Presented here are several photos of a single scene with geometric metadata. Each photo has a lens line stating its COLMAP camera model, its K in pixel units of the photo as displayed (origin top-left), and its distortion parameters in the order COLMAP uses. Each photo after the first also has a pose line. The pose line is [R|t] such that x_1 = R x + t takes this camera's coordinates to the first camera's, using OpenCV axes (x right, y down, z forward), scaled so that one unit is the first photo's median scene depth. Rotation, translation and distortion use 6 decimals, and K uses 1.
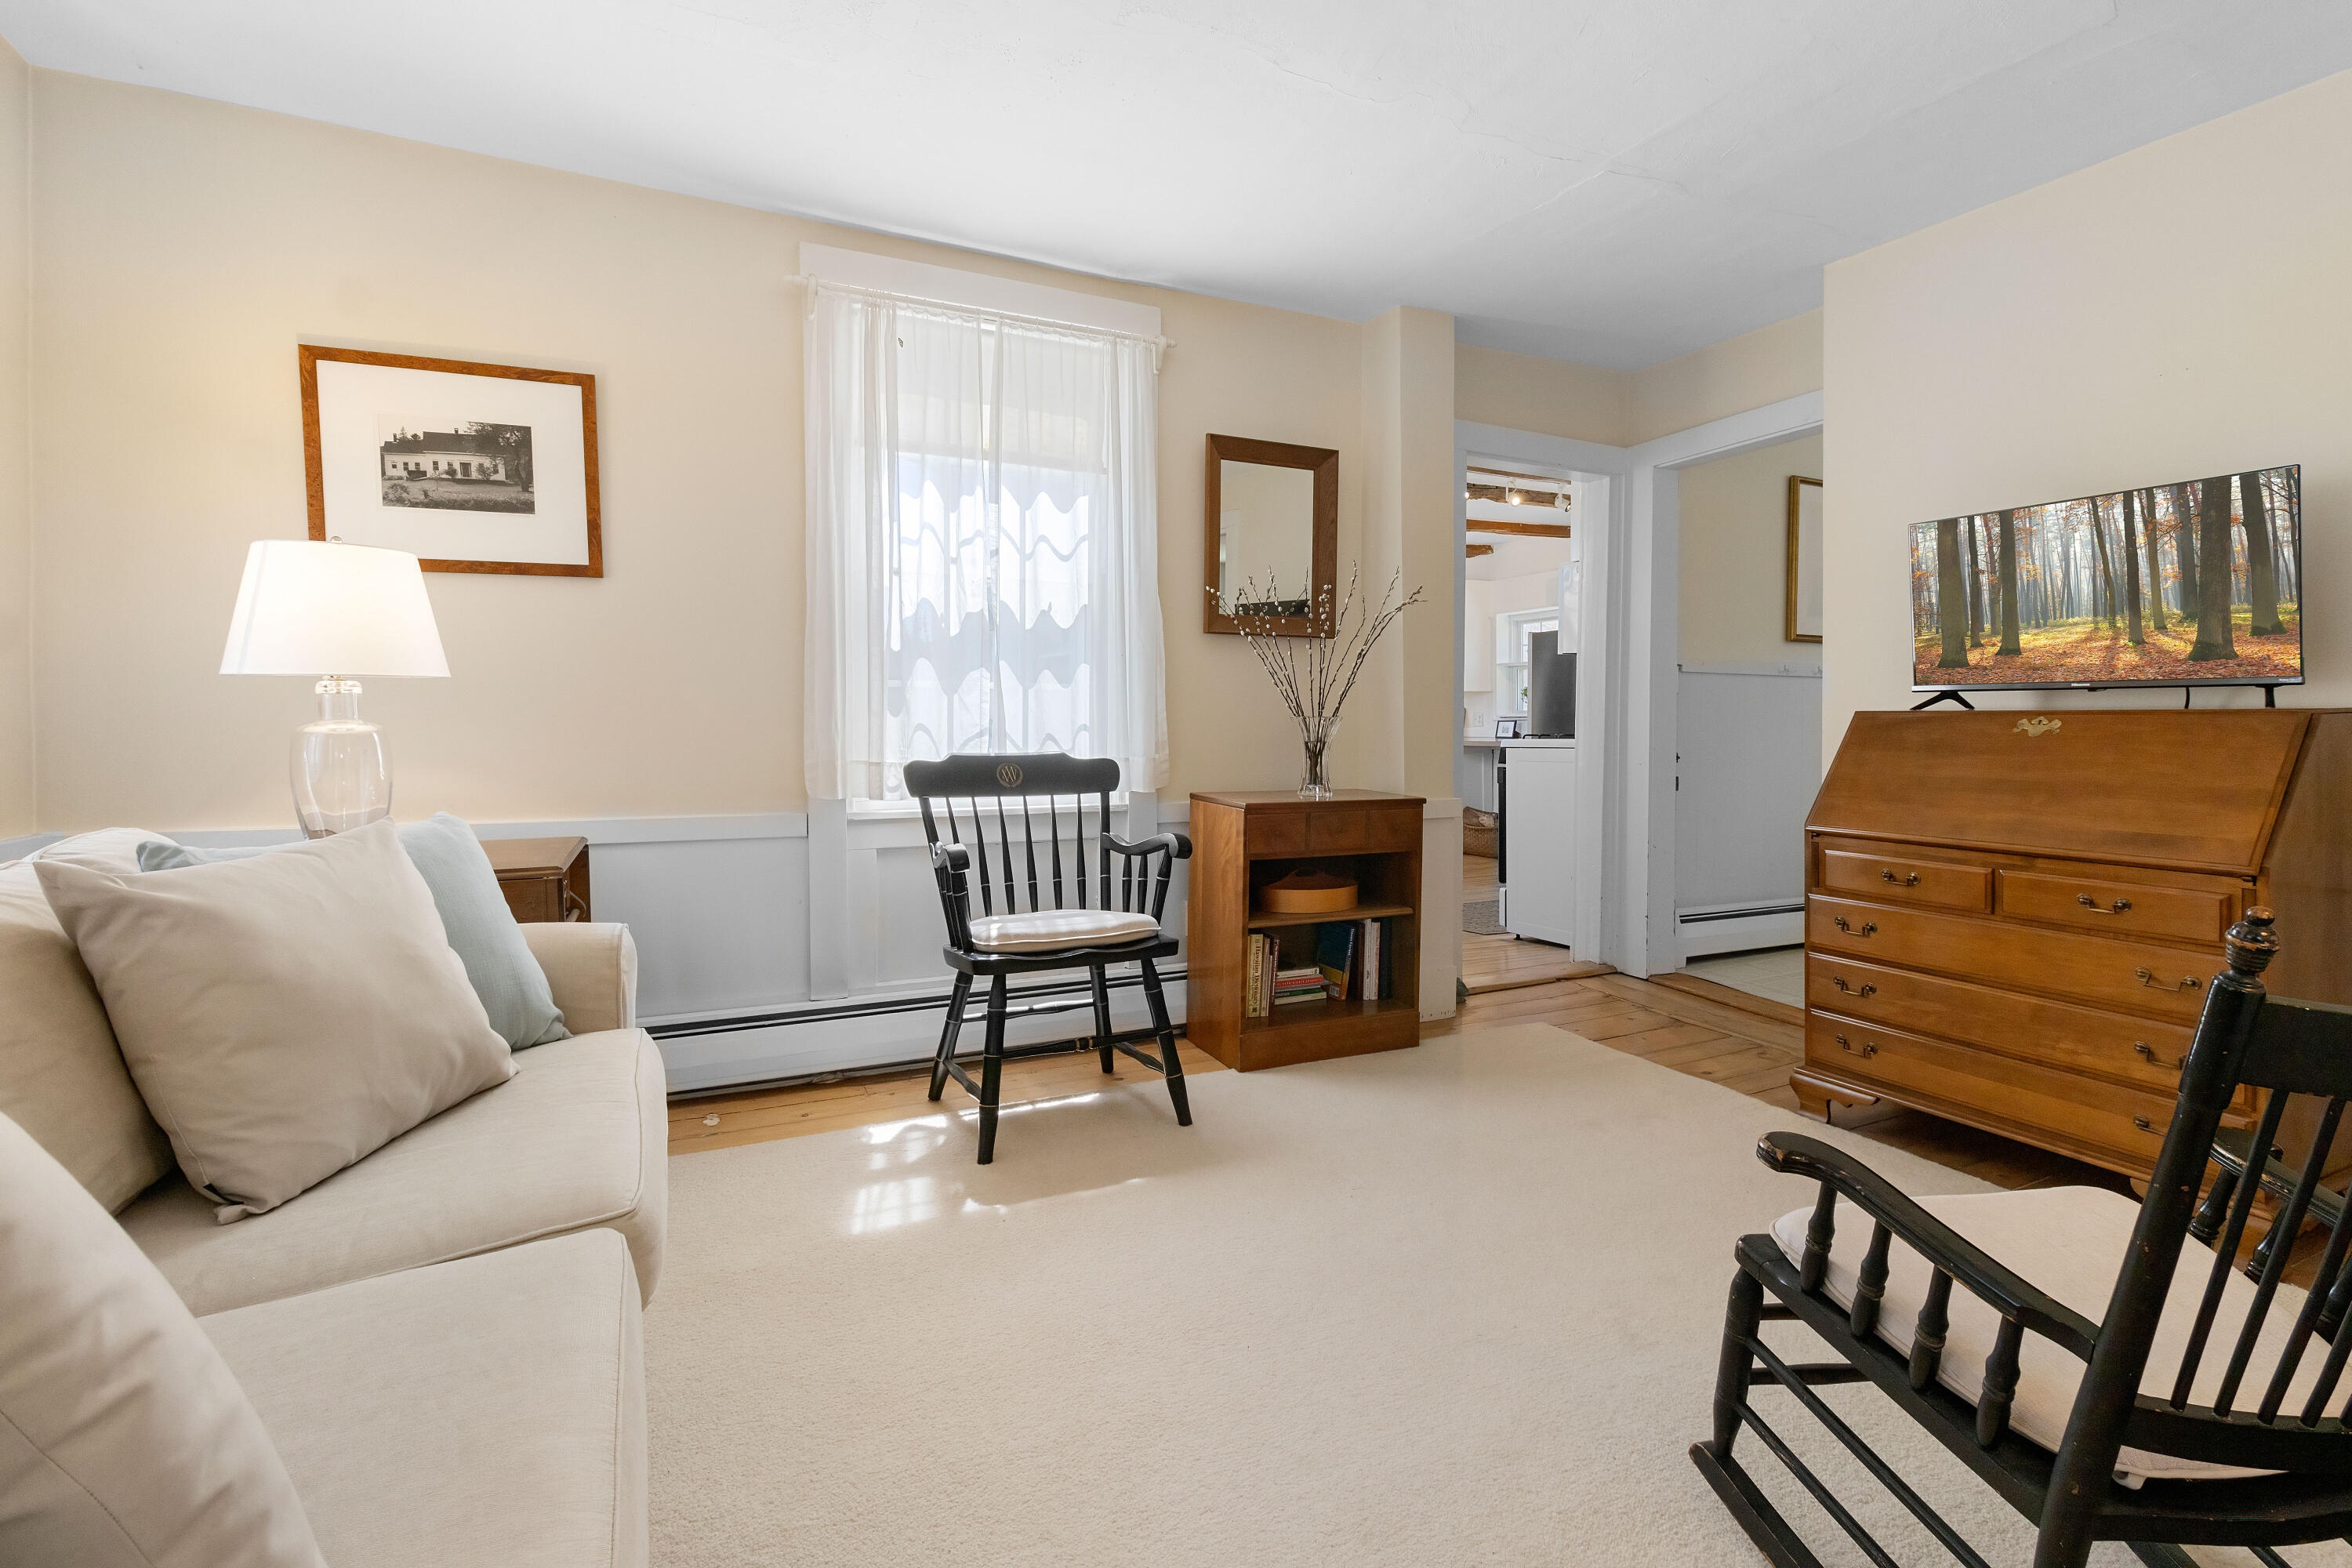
lens RADIAL K [[1089.5, 0, 1223.4], [0, 1089.5, 733.0], [0, 0, 1]] dist [0.004233, -0.000753]
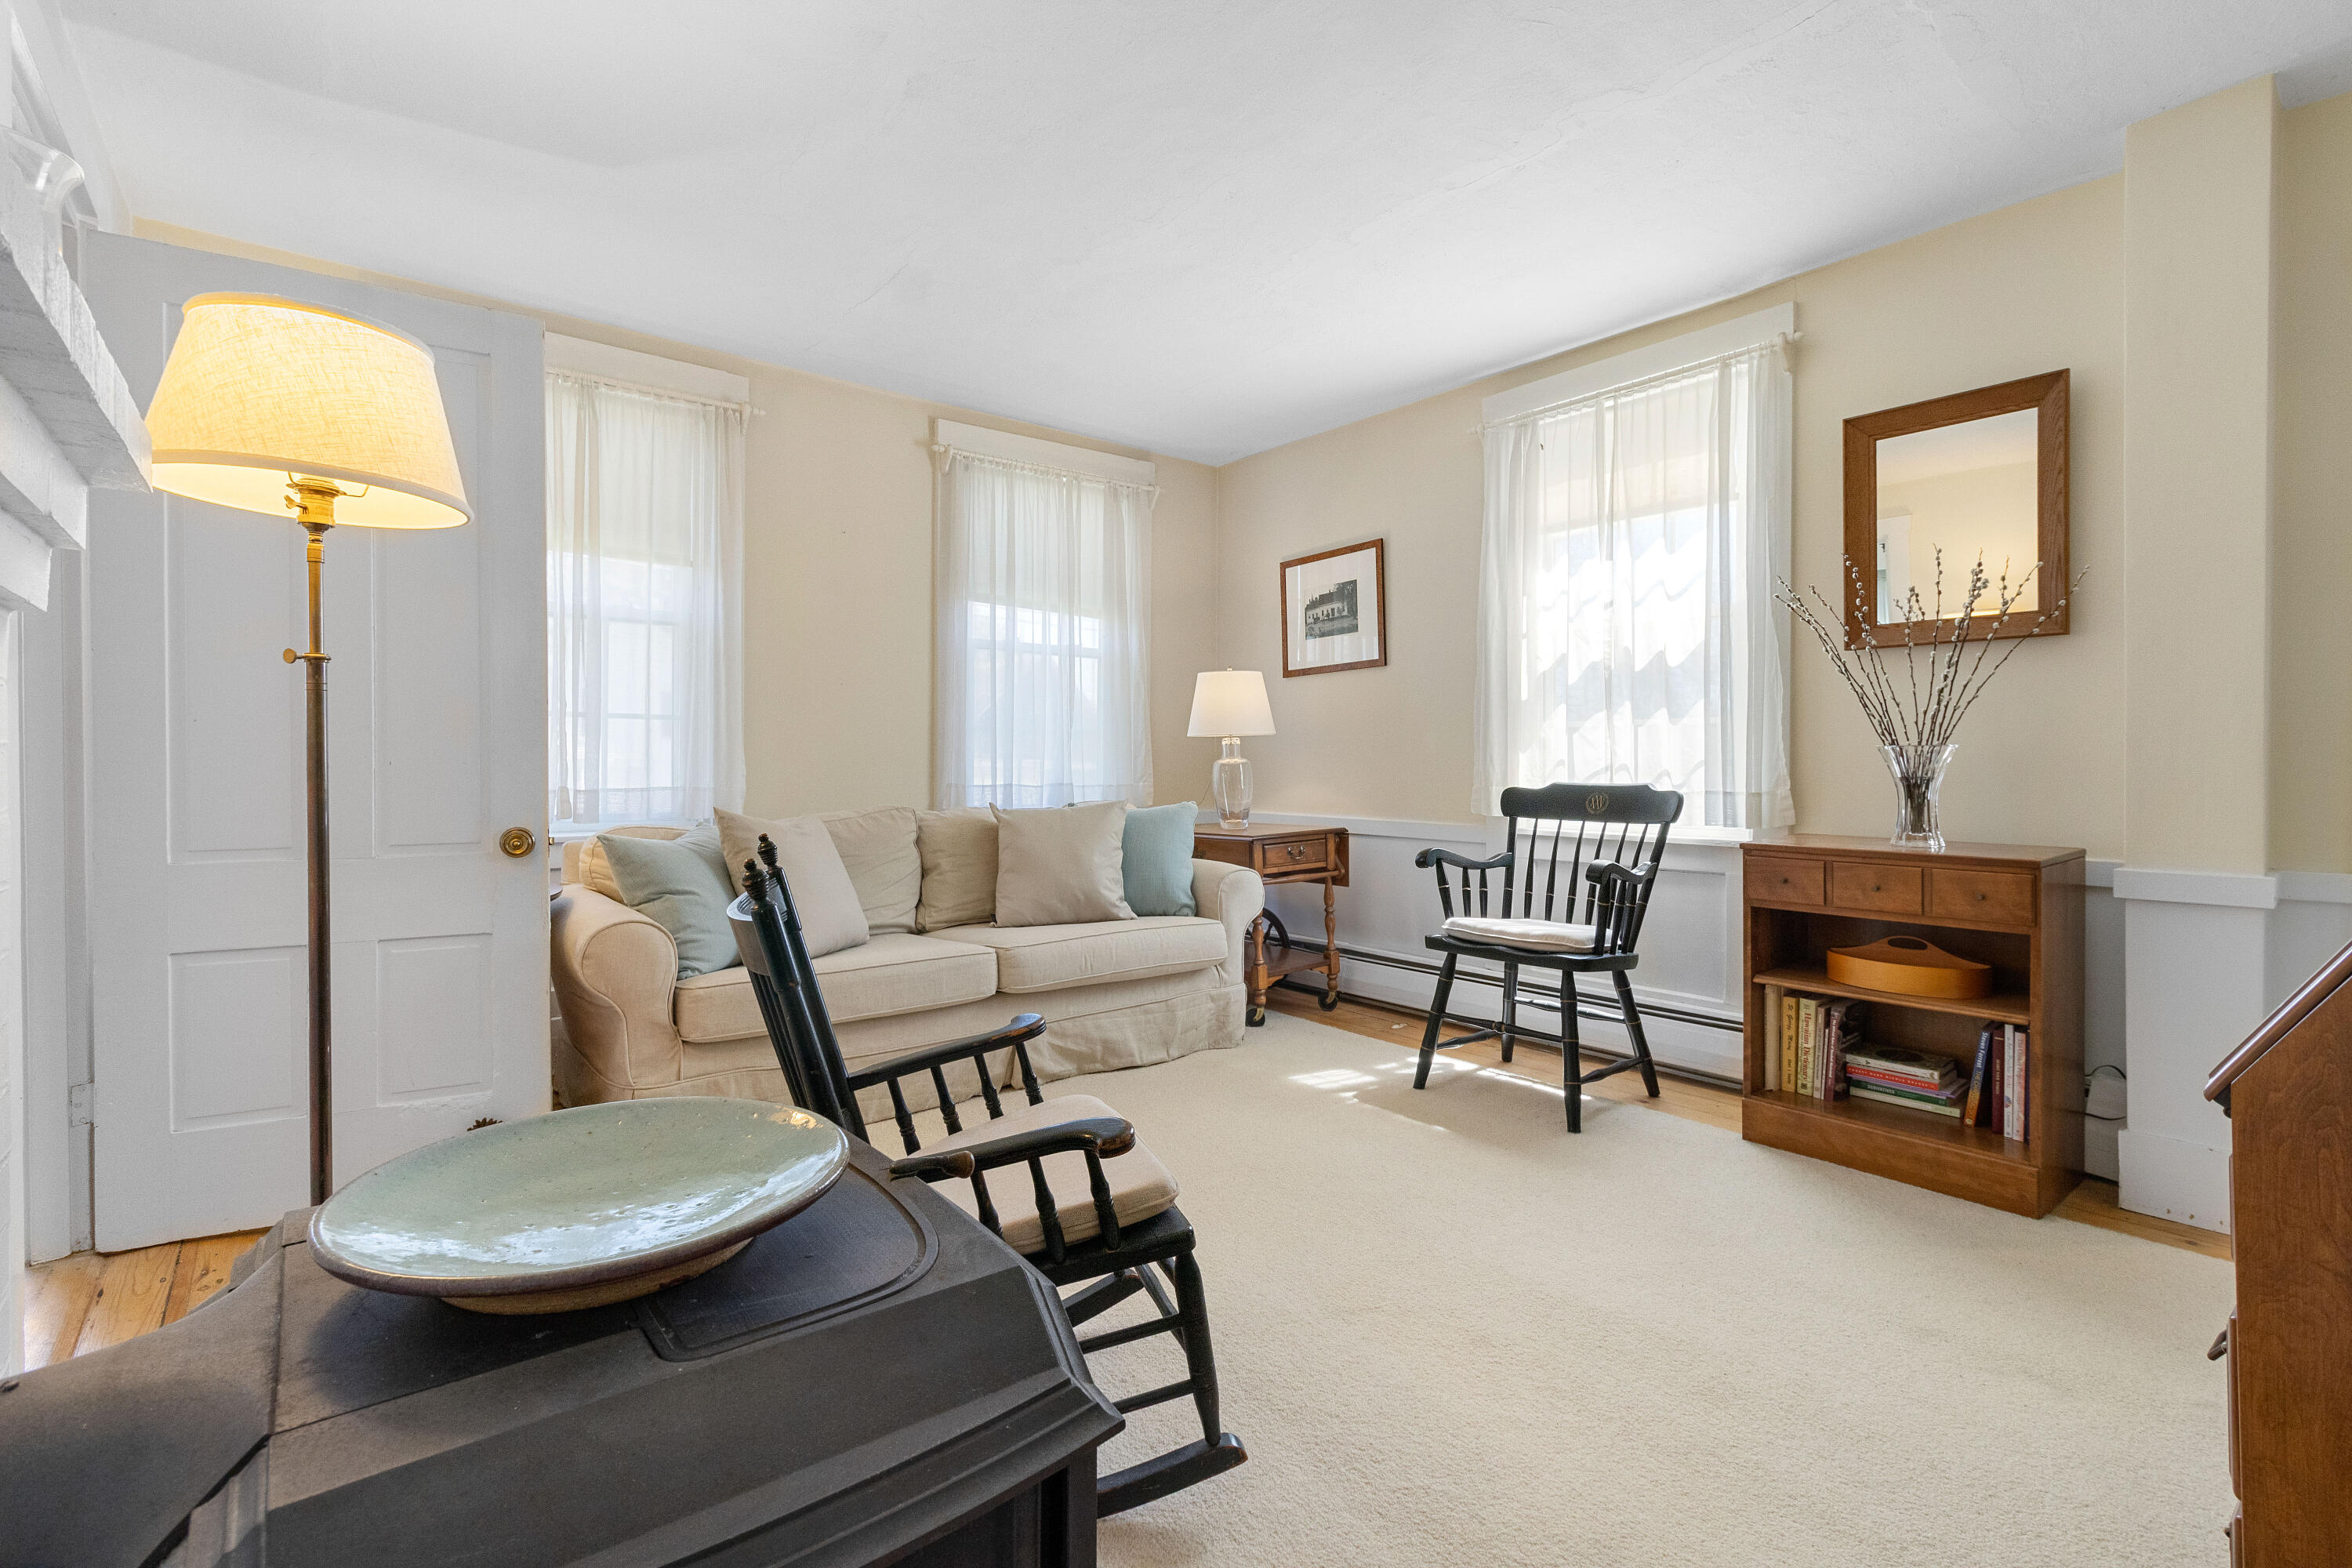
lens RADIAL K [[1089.5, 0, 1190.1], [0, 1089.5, 761.9], [0, 0, 1]] dist [0.004233, -0.000753]
pose [[0.216195, 0.000435, -0.976350, 0.940075], [-0.003737, 0.999993, -0.000382, -0.002634], [0.976343, 0.003731, 0.216195, 0.404967]]
